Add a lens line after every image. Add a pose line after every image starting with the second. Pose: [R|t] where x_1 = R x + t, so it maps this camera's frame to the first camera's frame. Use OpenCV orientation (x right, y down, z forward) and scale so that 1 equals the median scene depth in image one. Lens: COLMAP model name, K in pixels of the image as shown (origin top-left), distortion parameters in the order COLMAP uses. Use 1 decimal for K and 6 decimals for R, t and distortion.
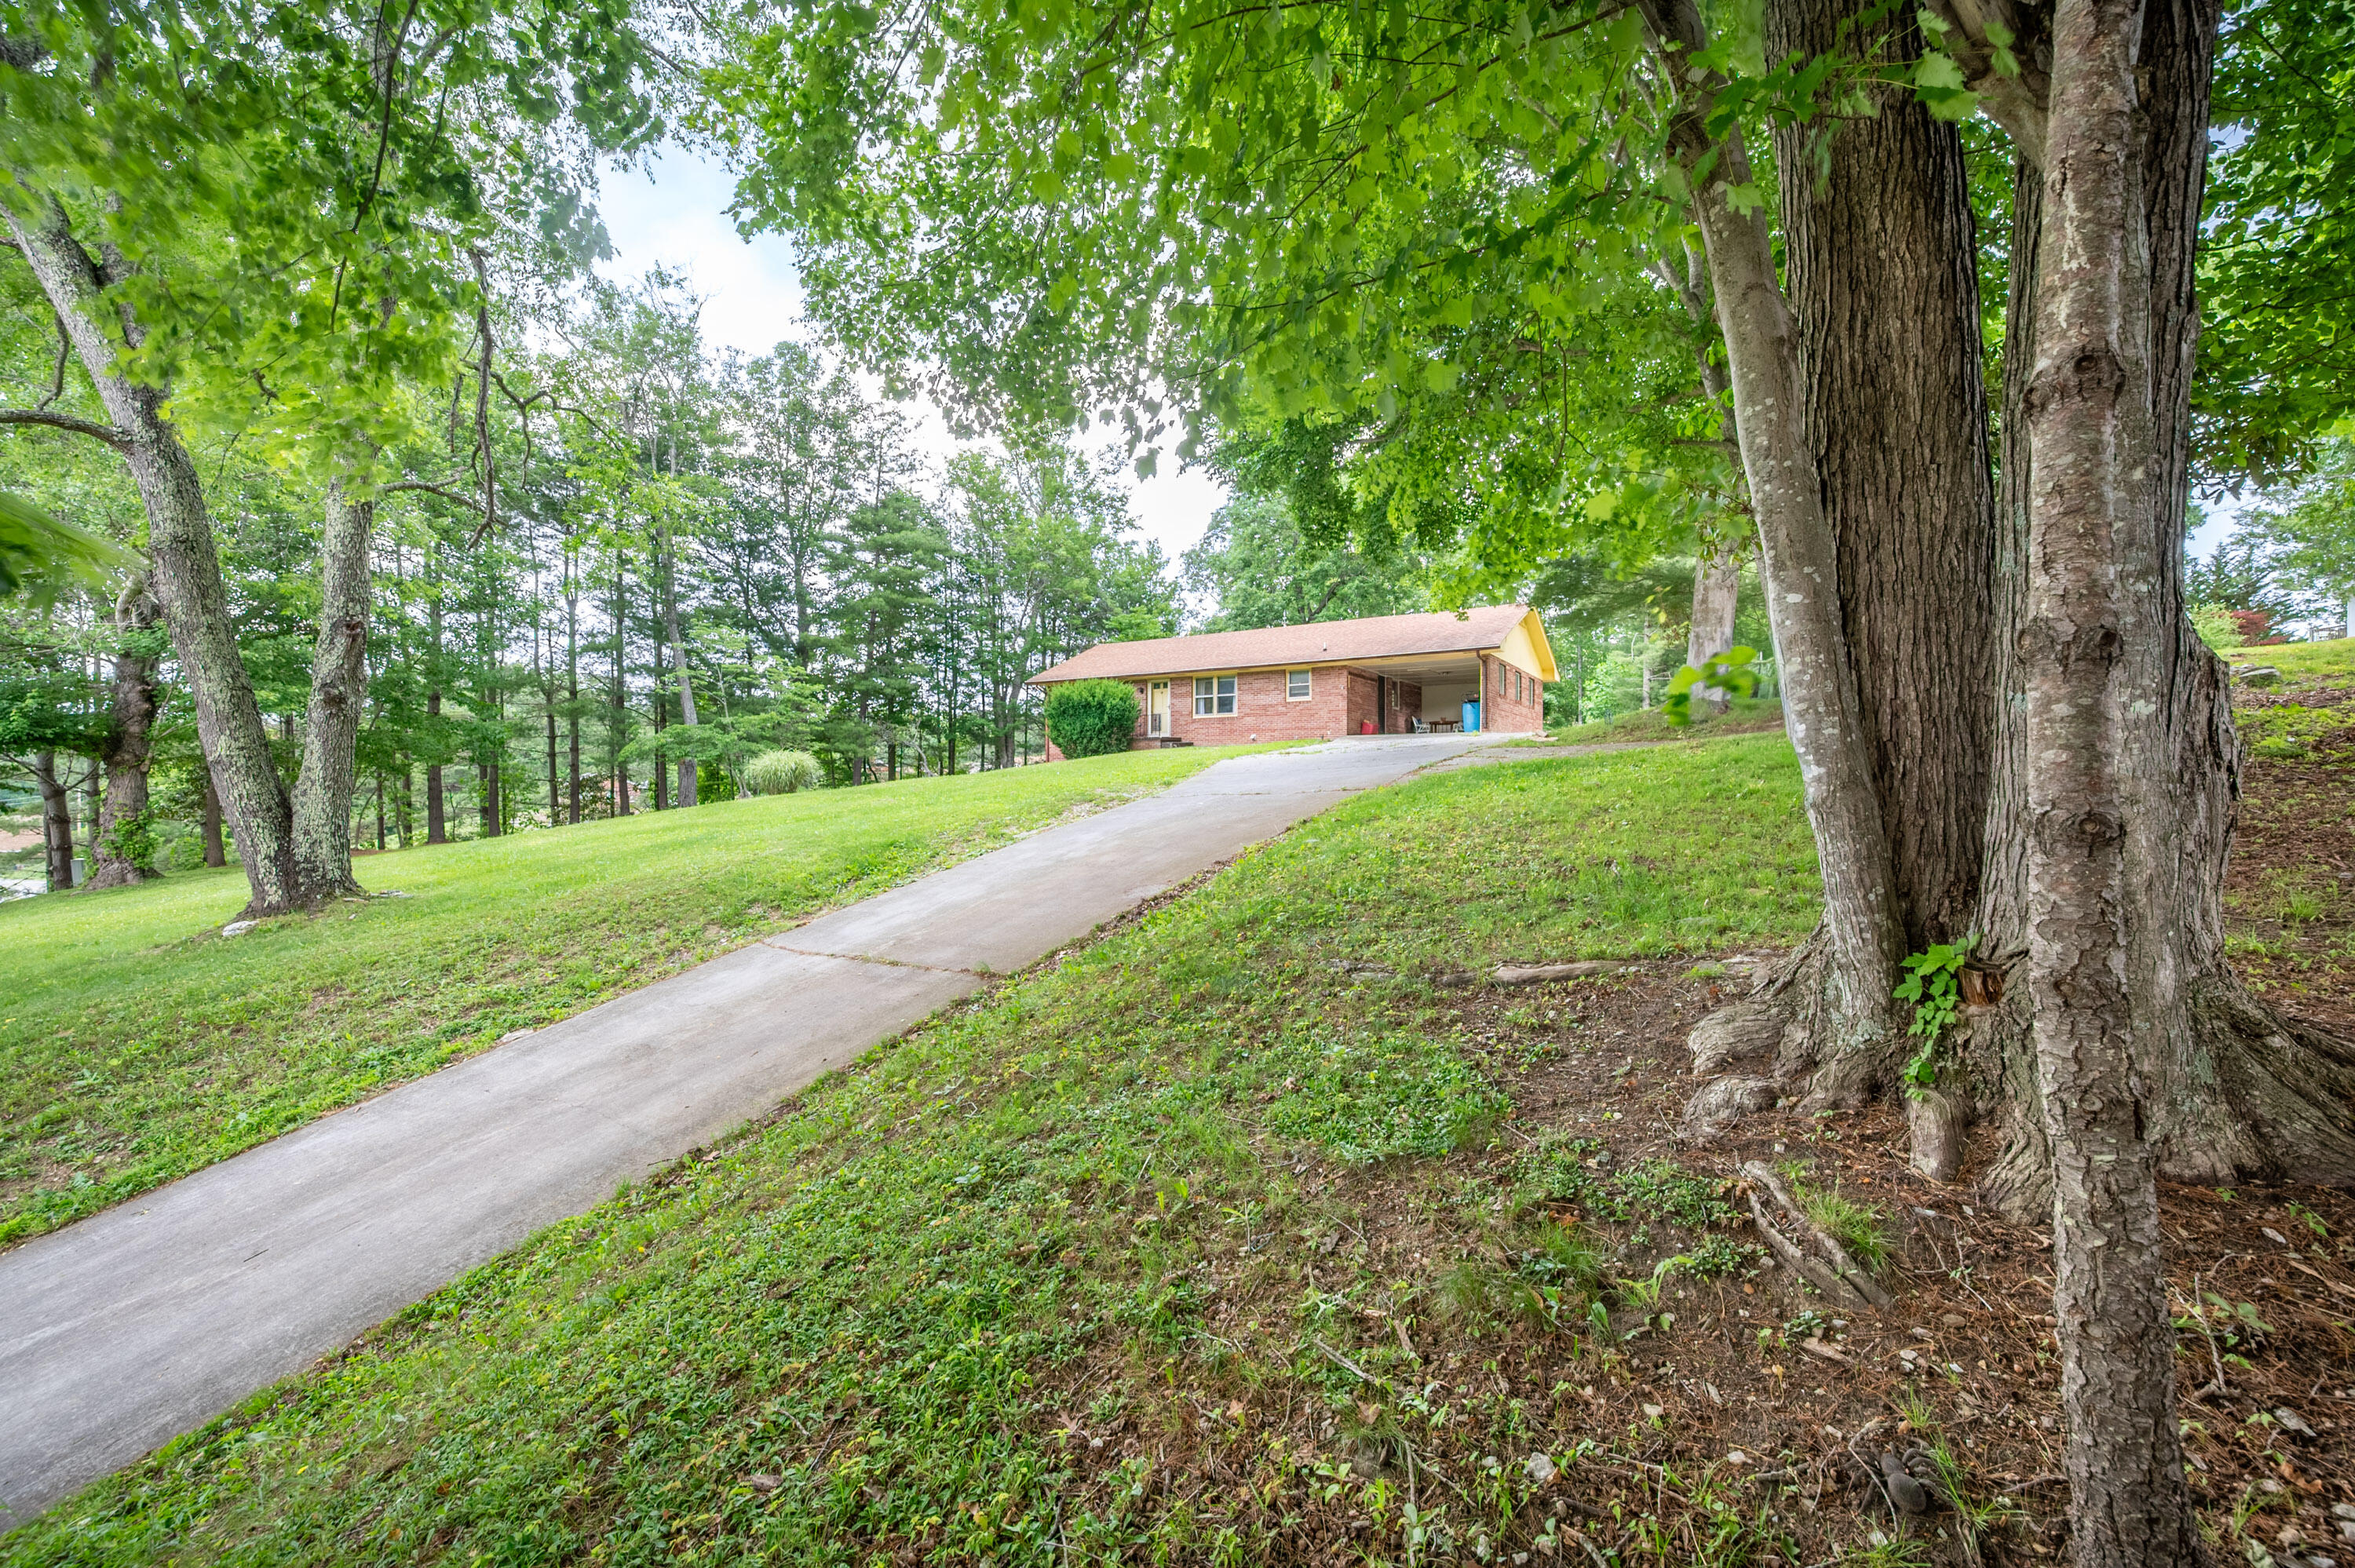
lens RADIAL K [[968.6, 0, 1177.5], [0, 968.6, 784.0], [0, 0, 1]] dist [0.000358, 0.000005]
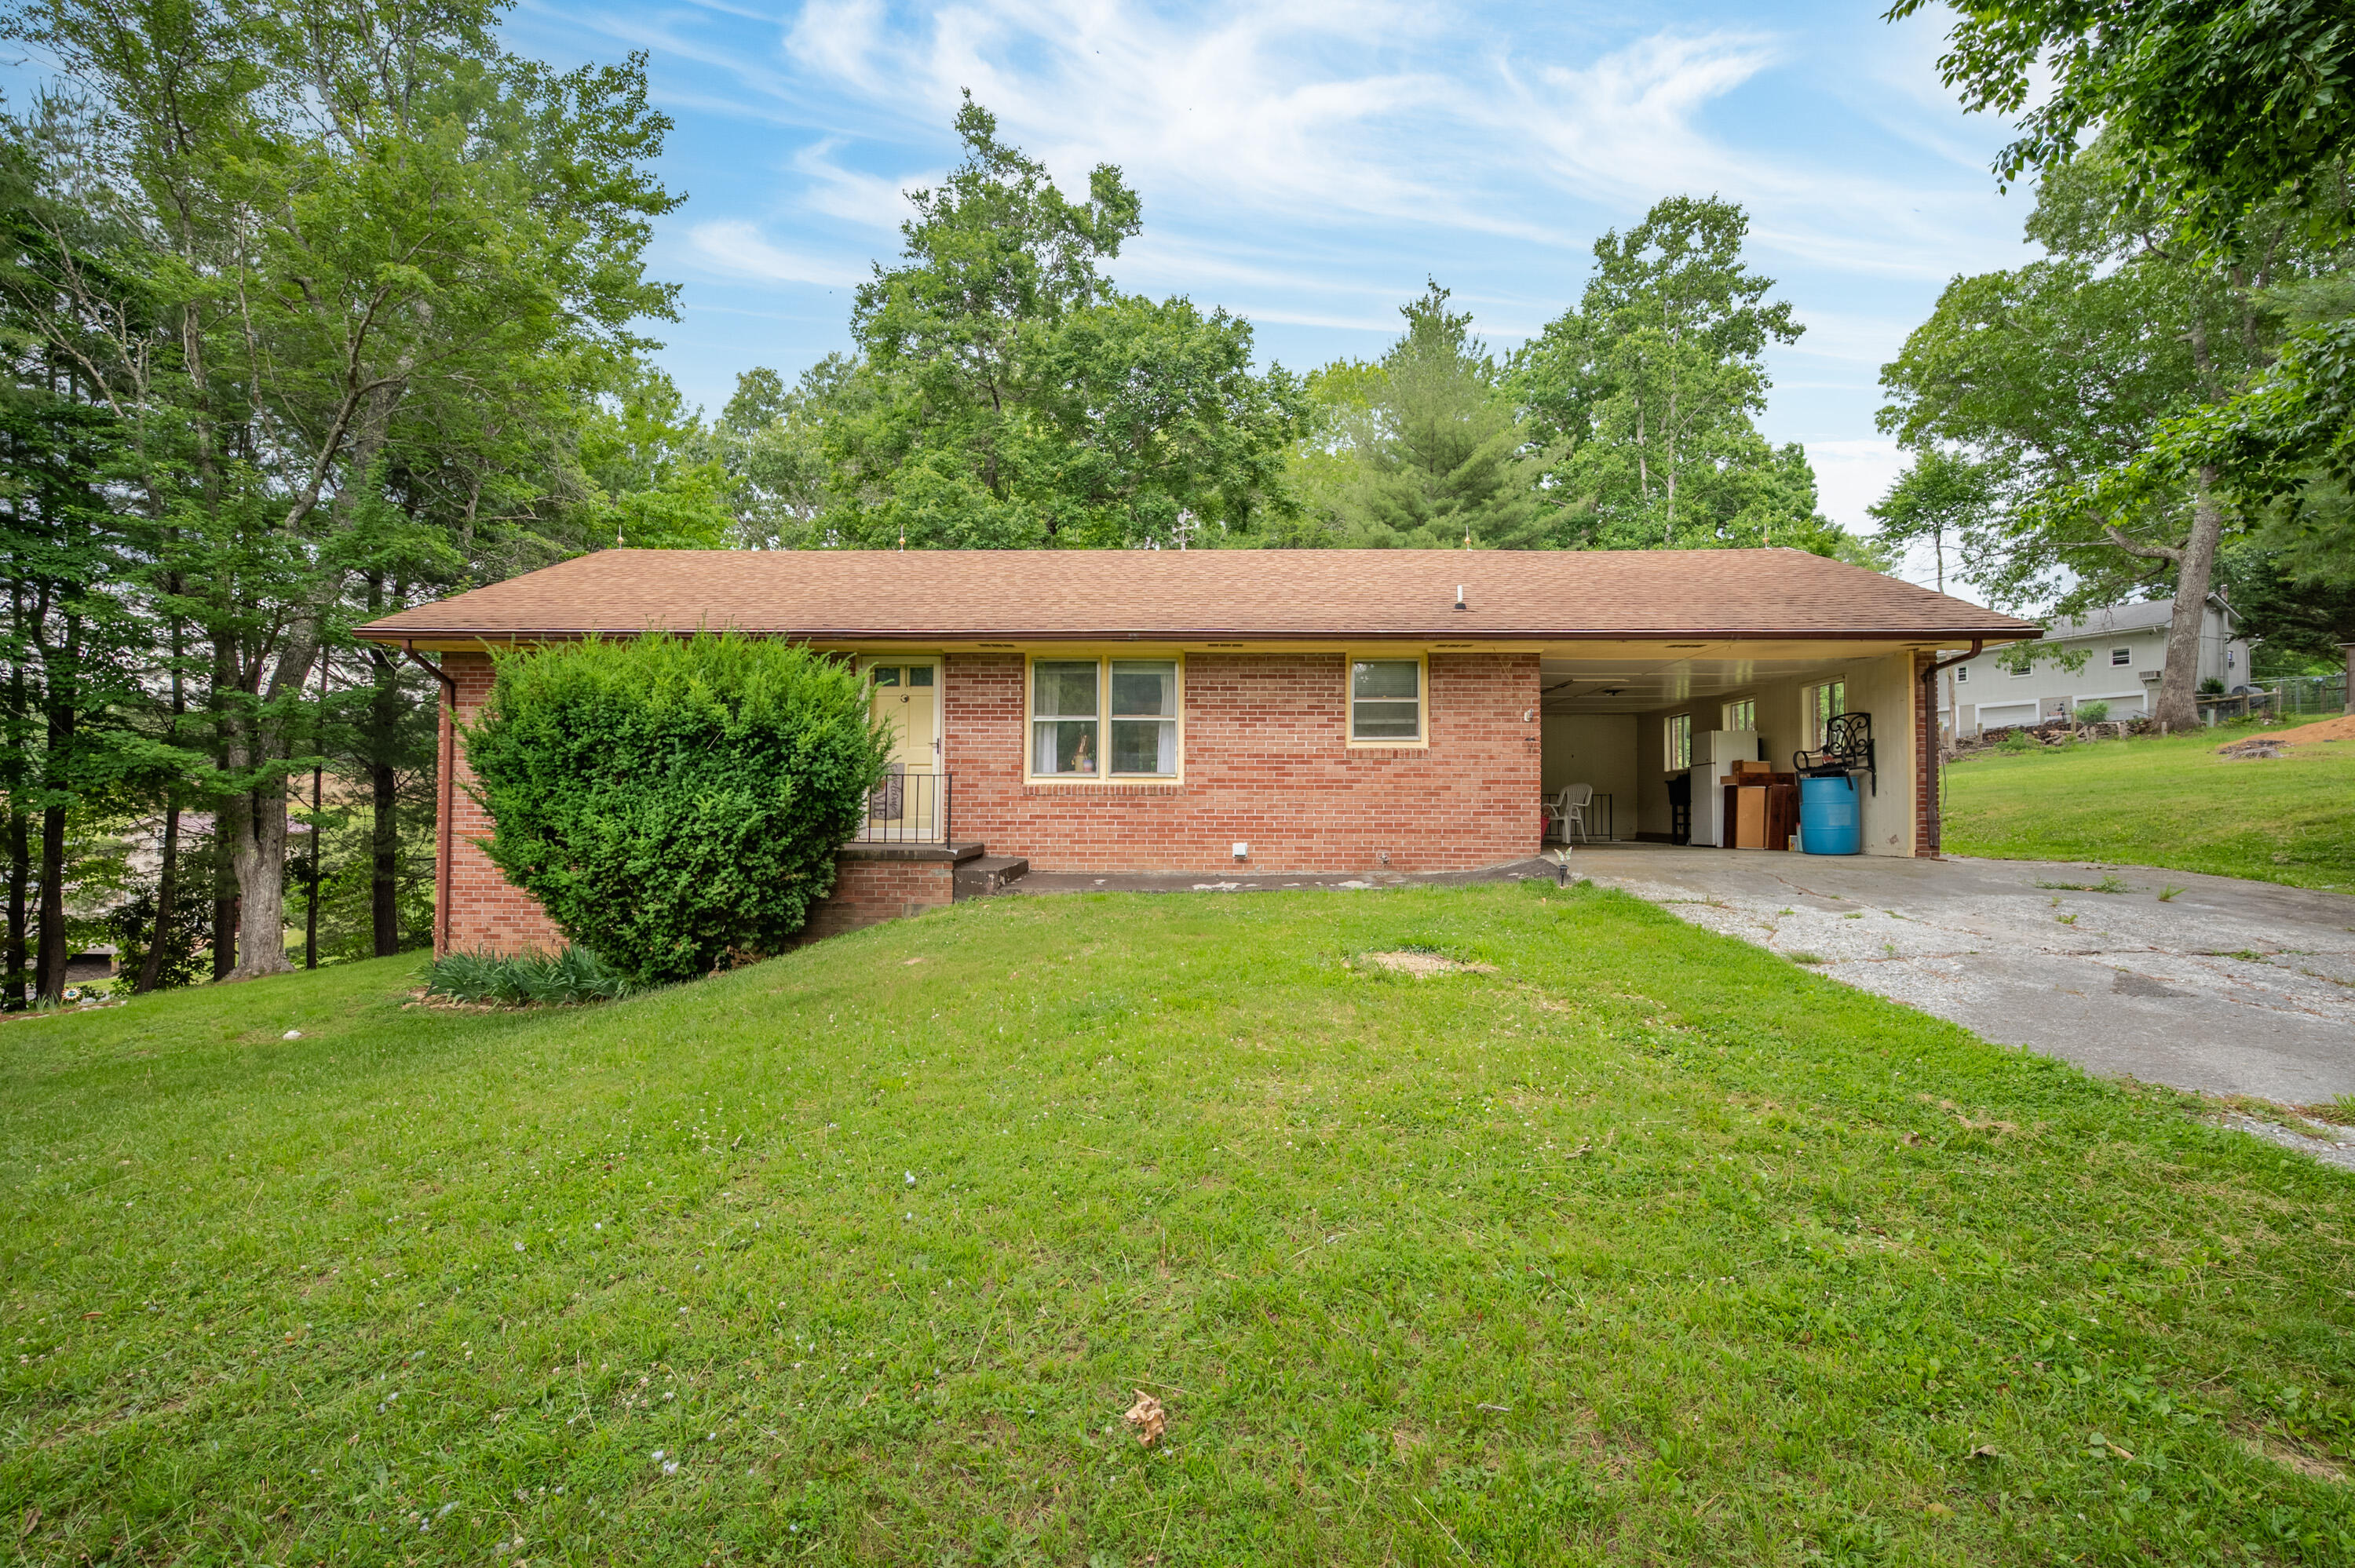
lens RADIAL K [[1061.0, 0, 1177.5], [0, 1061.0, 784.0], [0, 0, 1]] dist [-0.000762, -0.000130]
pose [[0.853483, 0.019003, 0.520774, -0.126424], [-0.009433, 0.999735, -0.021020, -0.061703], [-0.521035, 0.013028, 0.853436, 0.684377]]
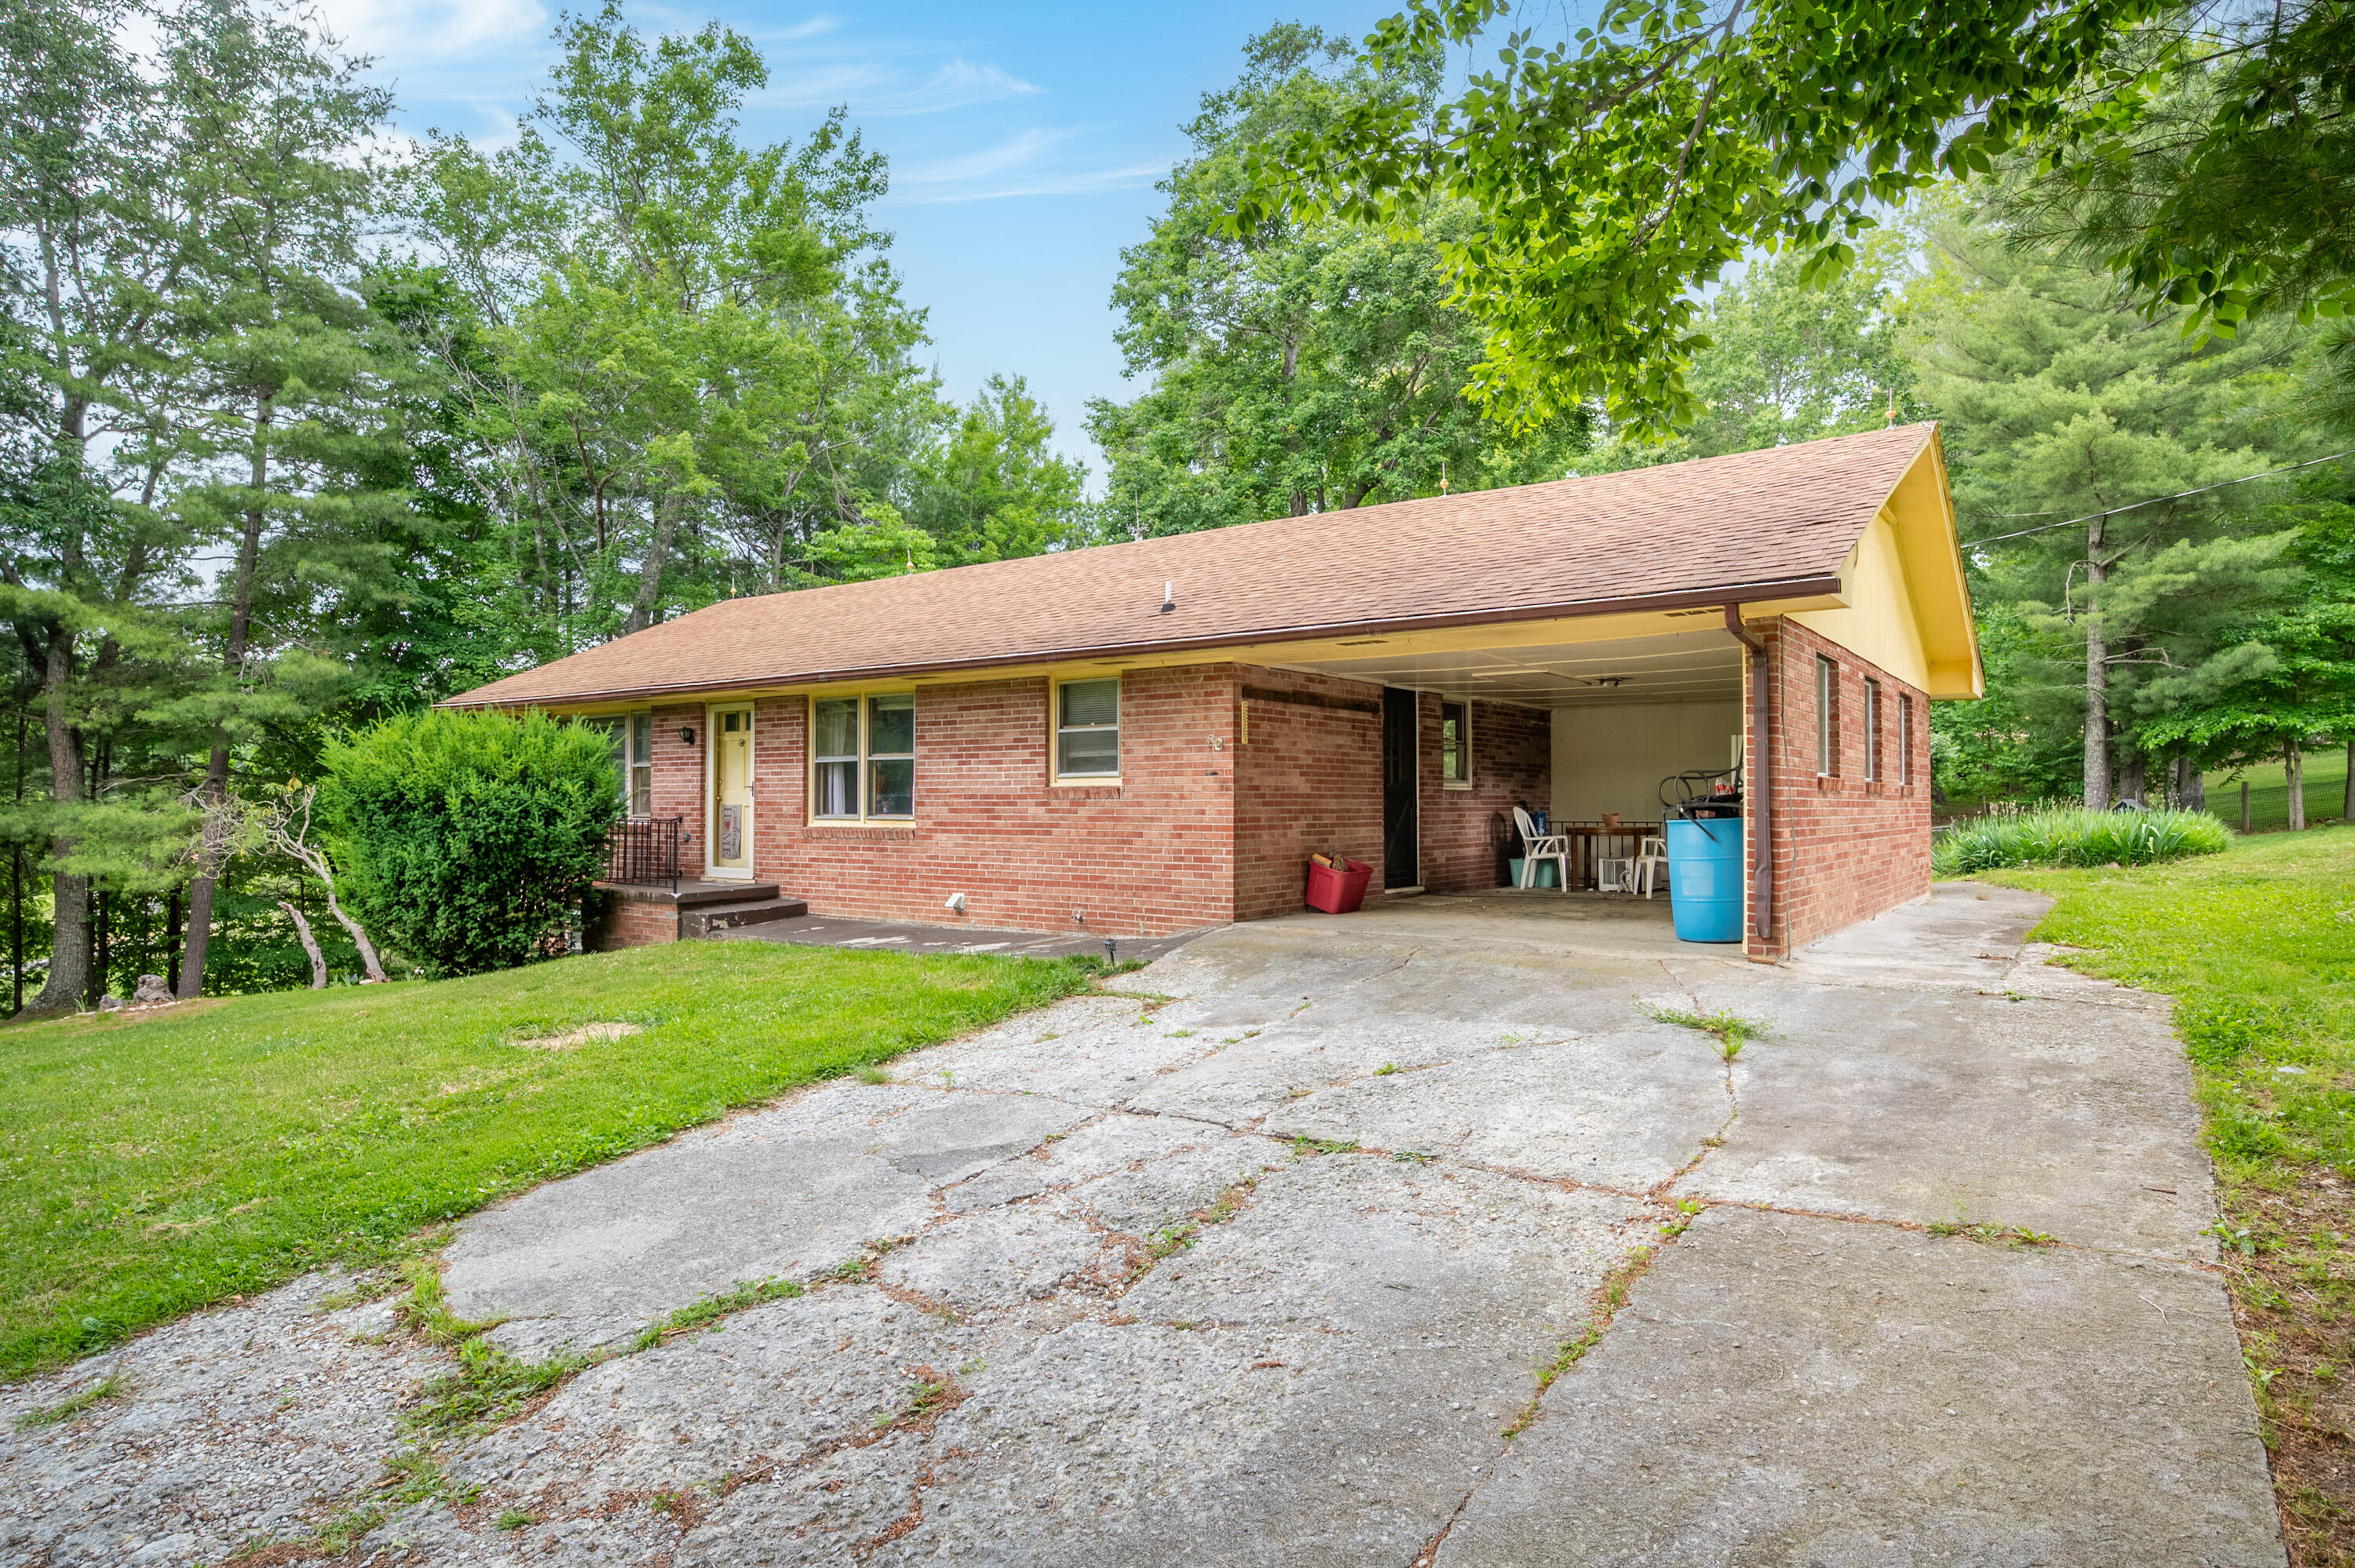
lens RADIAL K [[1349.6, 0, 1177.5], [0, 1349.6, 784.0], [0, 0, 1]] dist [-0.003790, -0.000350]
pose [[0.997250, 0.000358, -0.074114, 0.172400], [-0.000827, 0.999980, -0.006297, -0.080124], [0.074111, 0.006341, 0.997230, 0.573944]]
